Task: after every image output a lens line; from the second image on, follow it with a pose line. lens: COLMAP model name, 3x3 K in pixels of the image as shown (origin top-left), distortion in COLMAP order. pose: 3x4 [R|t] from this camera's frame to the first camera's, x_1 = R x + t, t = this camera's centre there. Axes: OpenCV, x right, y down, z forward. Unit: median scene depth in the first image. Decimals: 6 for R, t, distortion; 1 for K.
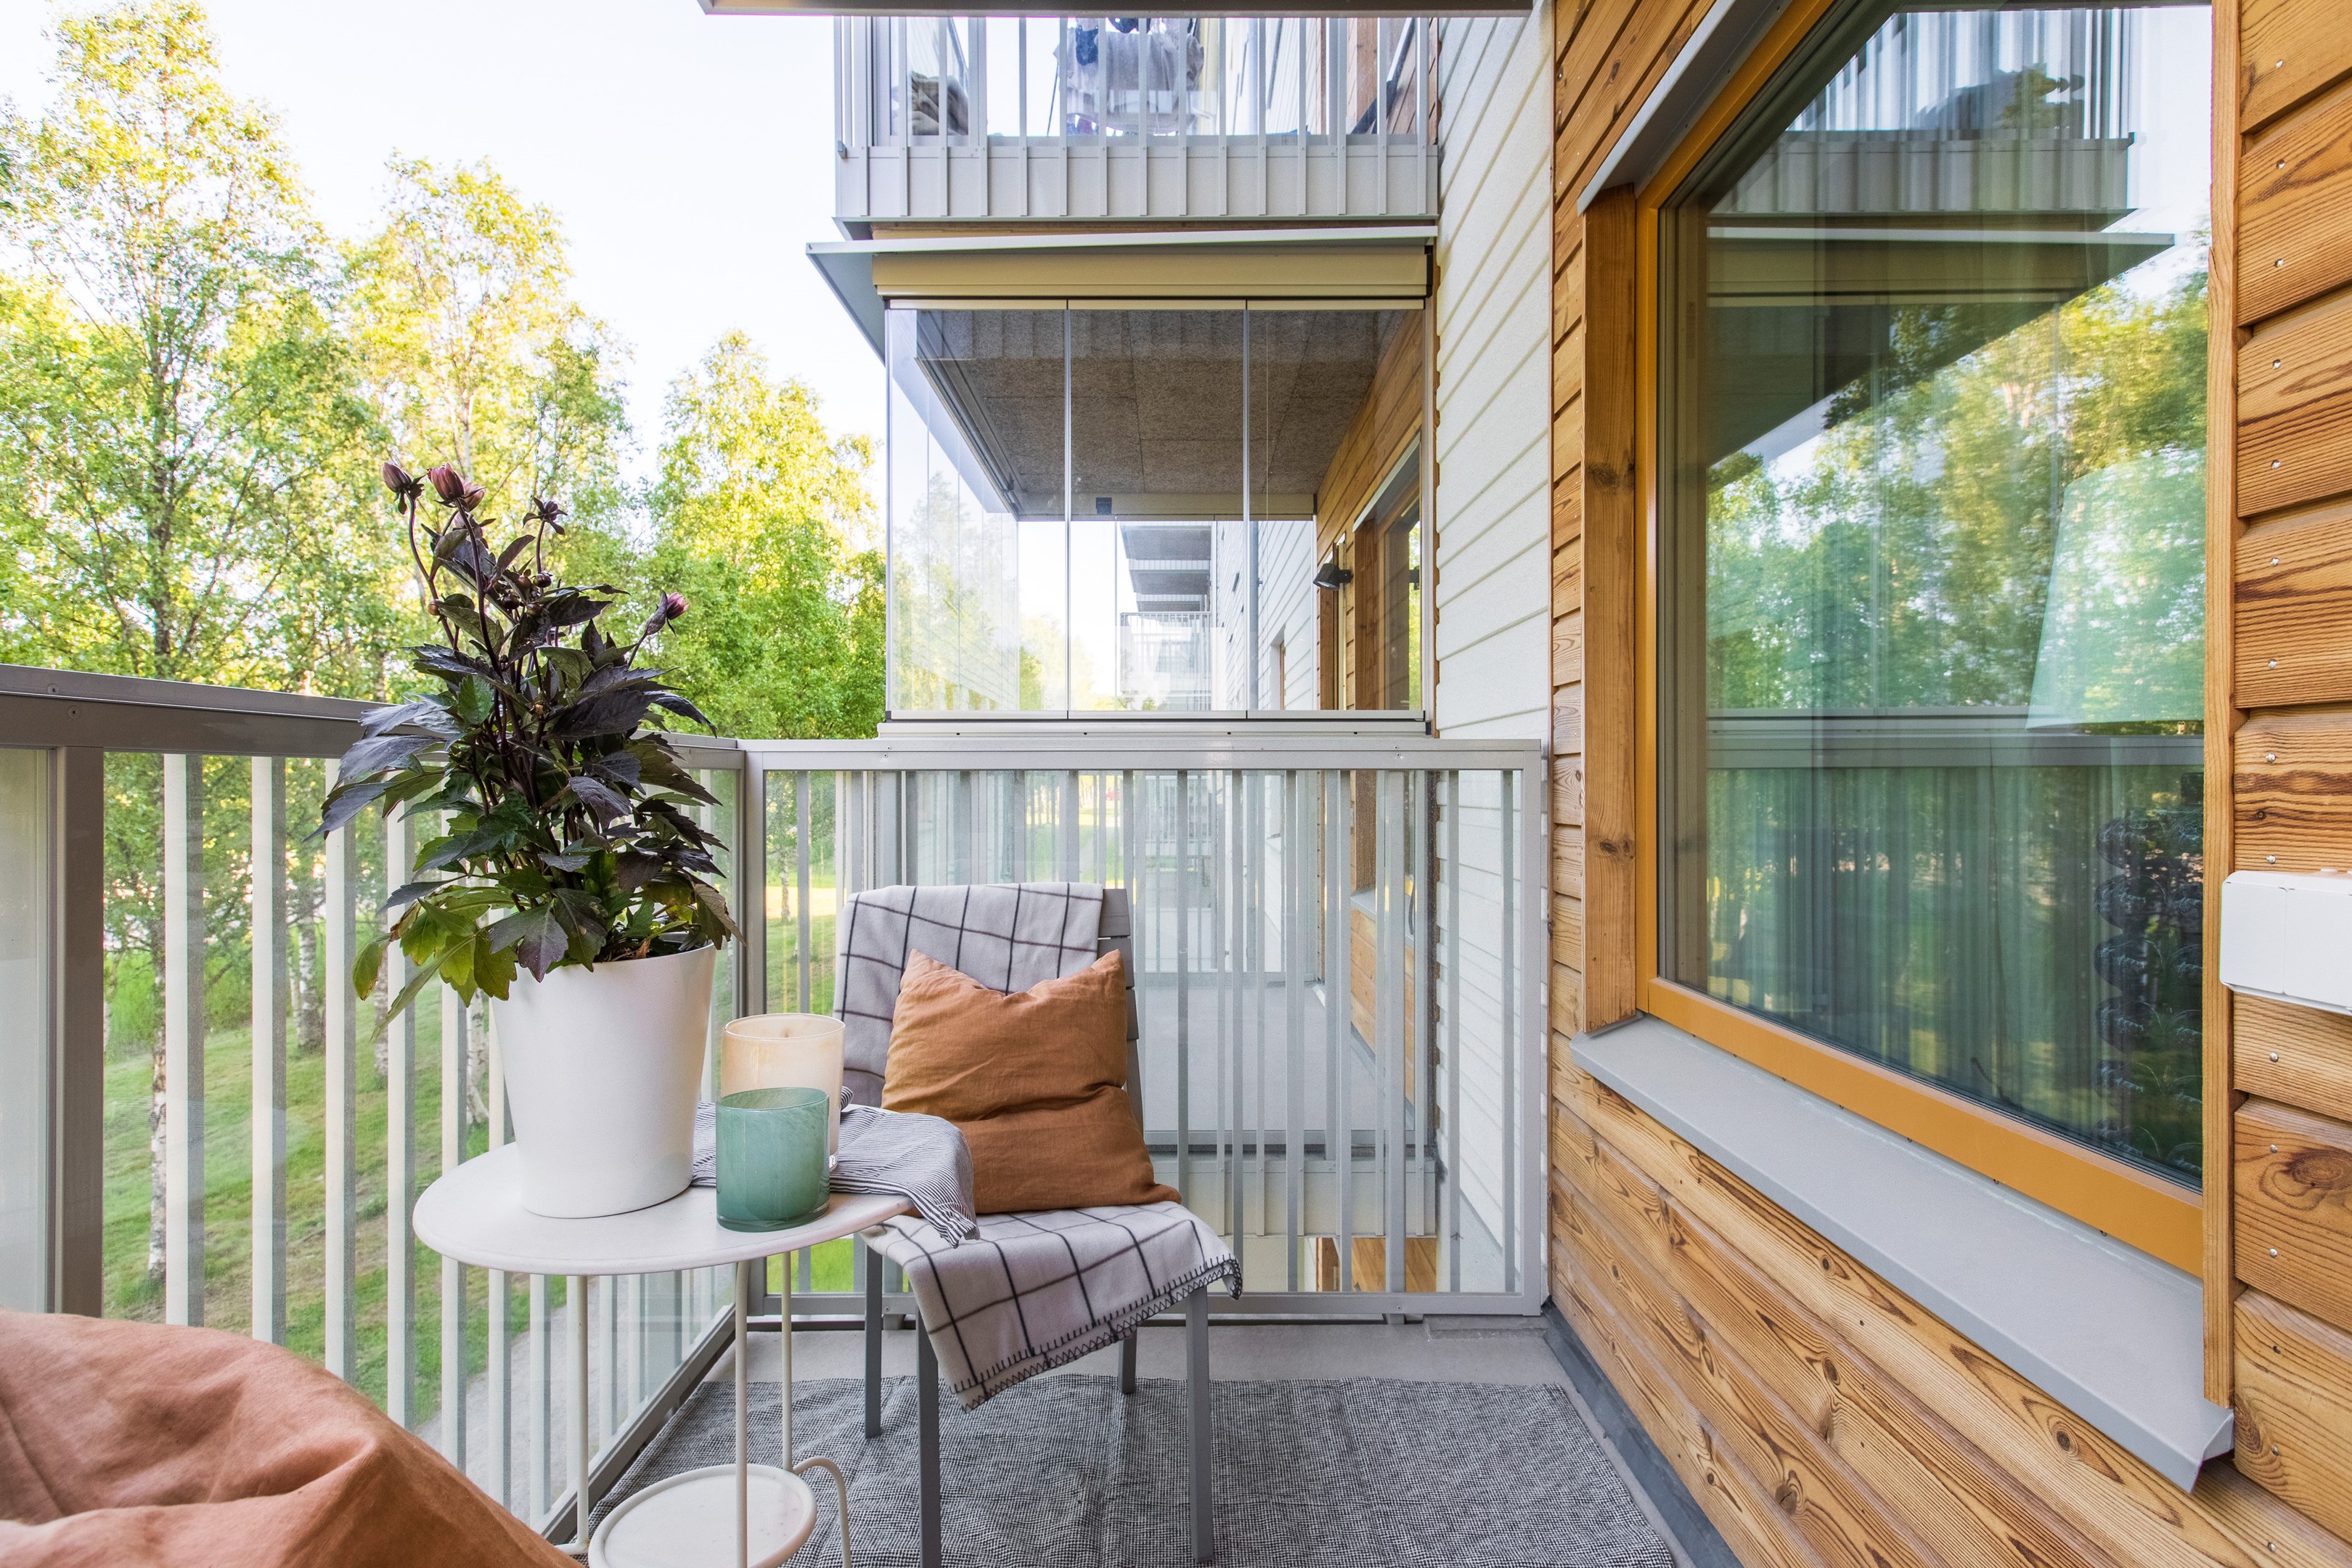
lens RADIAL K [[1249.9, 0, 1176.0], [0, 1249.9, 784.0], [0, 0, 1]] dist [0.003986, 0.000260]
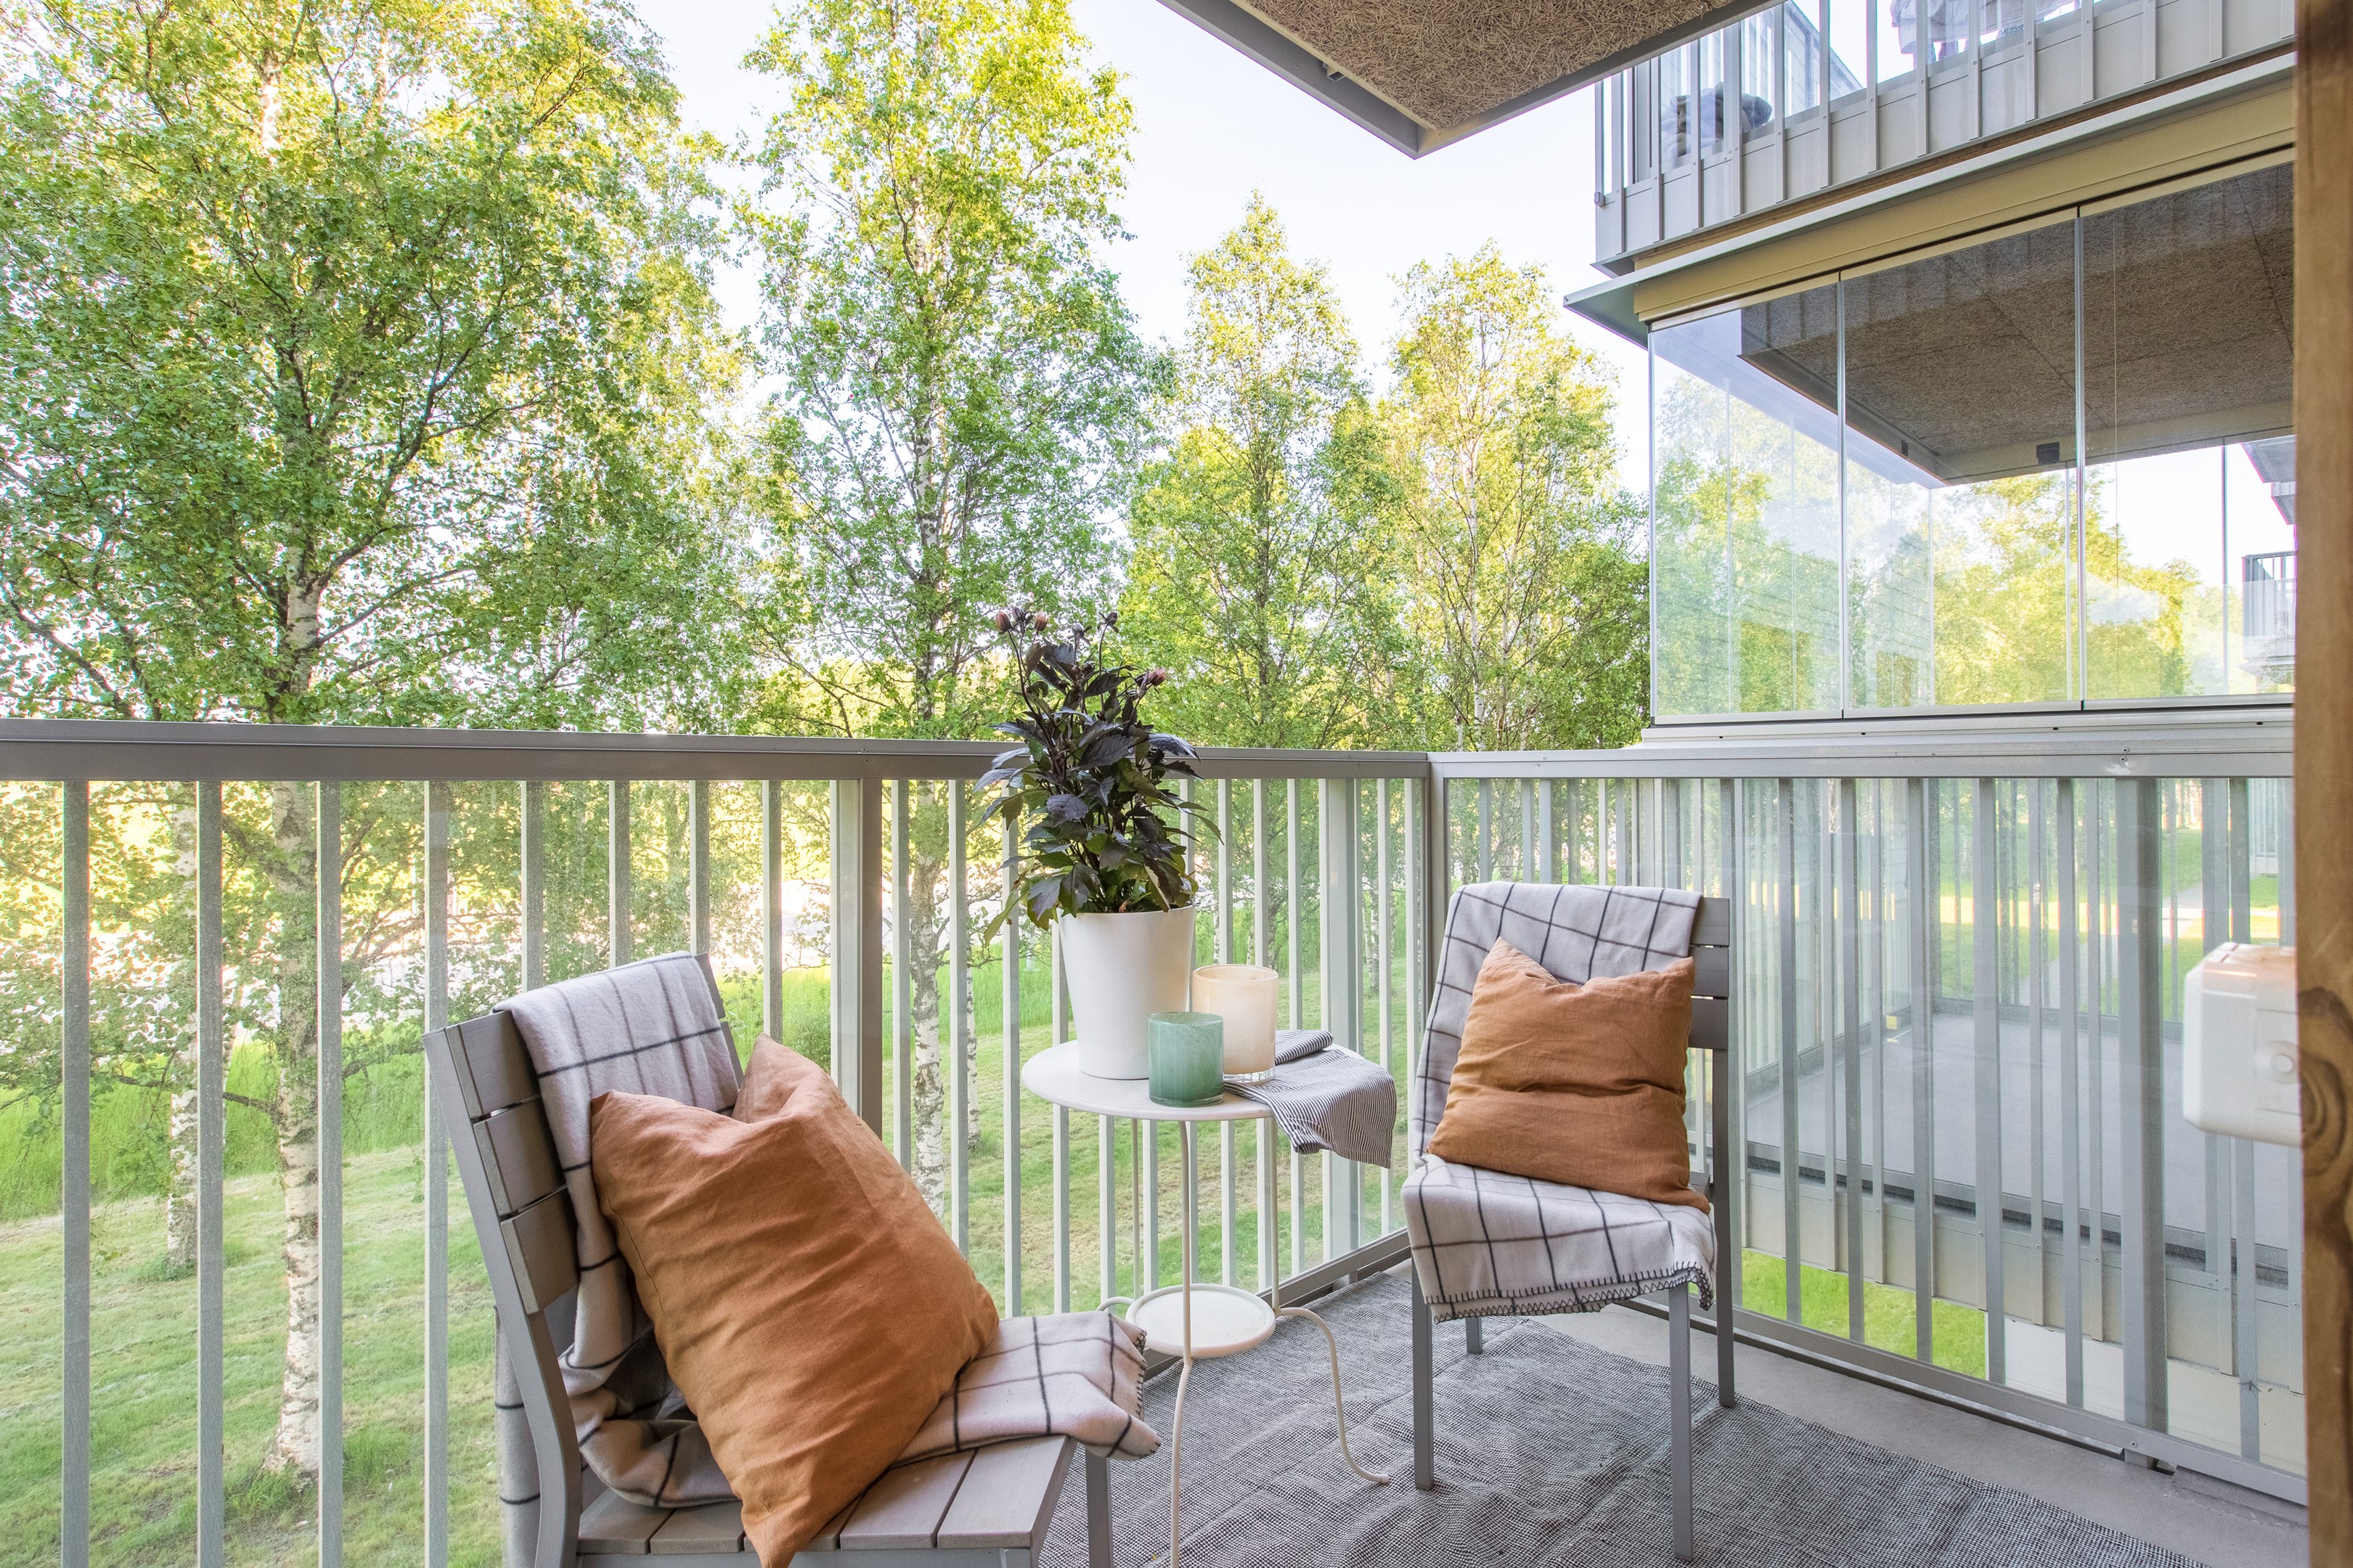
lens RADIAL K [[1225.4, 0, 1176.5], [0, 1225.4, 784.0], [0, 0, 1]] dist [-0.000806, 0.000081]
pose [[0.697861, 0.004292, -0.716221, 0.310550], [-0.001906, 0.999990, 0.004136, -0.009502], [0.716231, -0.001521, 0.697862, 0.006440]]
